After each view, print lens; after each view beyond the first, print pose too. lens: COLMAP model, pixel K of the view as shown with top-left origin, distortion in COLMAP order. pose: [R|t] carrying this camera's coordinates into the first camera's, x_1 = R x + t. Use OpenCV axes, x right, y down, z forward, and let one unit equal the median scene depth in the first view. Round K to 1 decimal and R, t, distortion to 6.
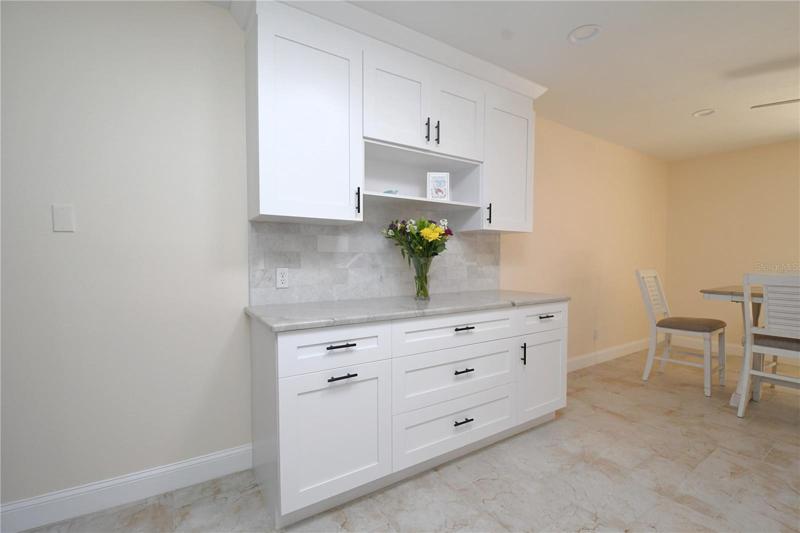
lens RADIAL K [[352.8, 0, 401.3], [0, 352.8, 271.6], [0, 0, 1]] dist [-0.009263, -0.004129]
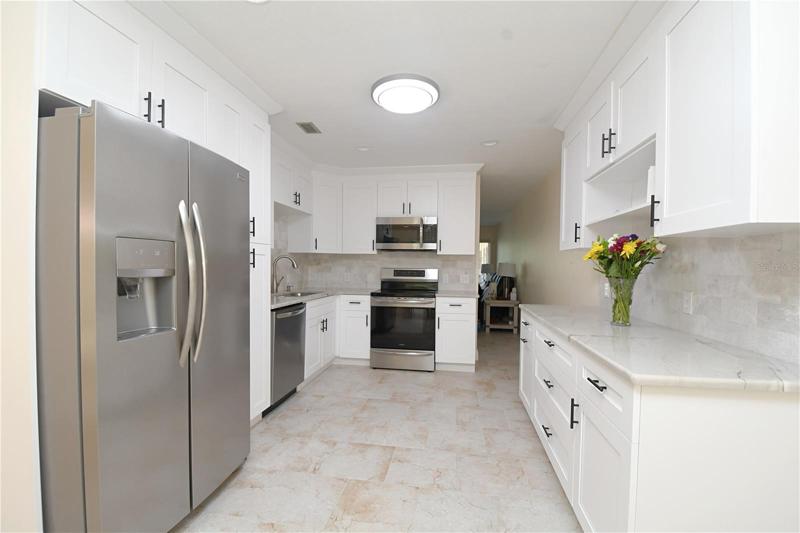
lens RADIAL K [[352.8, 0, 402.7], [0, 352.8, 275.2], [0, 0, 1]] dist [-0.009263, -0.004129]
pose [[-0.674190, 0.011817, -0.738464, 1.110539], [-0.038288, 0.997968, 0.050925, -0.073015], [0.737565, 0.062607, -0.672367, 1.210591]]
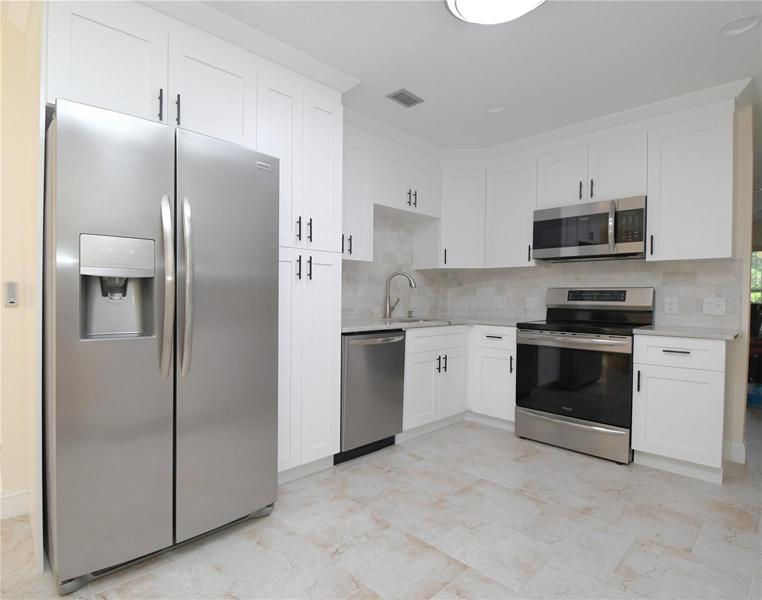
lens RADIAL K [[413.9, 0, 332.7], [0, 413.9, 305.2], [0, 0, 1]] dist [0.003888, -0.018019]
pose [[-0.991216, -0.006527, -0.132089, 0.690220], [-0.014406, 0.998167, 0.058780, -0.019335], [0.131464, 0.060166, -0.989493, 1.198870]]
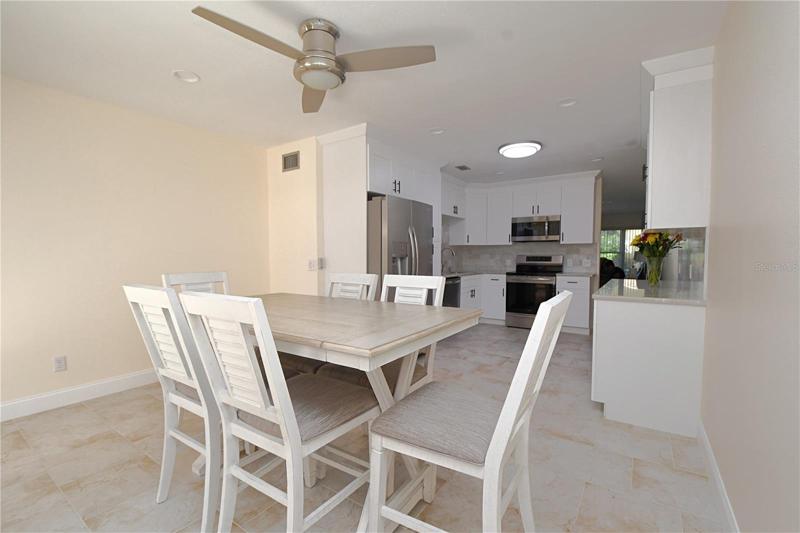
lens RADIAL K [[352.8, 0, 393.6], [0, 352.8, 273.1], [0, 0, 1]] dist [-0.009263, -0.004129]
pose [[-0.931989, 0.018464, -0.362017, 1.575354], [-0.012427, 0.996487, 0.082818, -0.081200], [0.362274, 0.081684, -0.928485, 1.964055]]
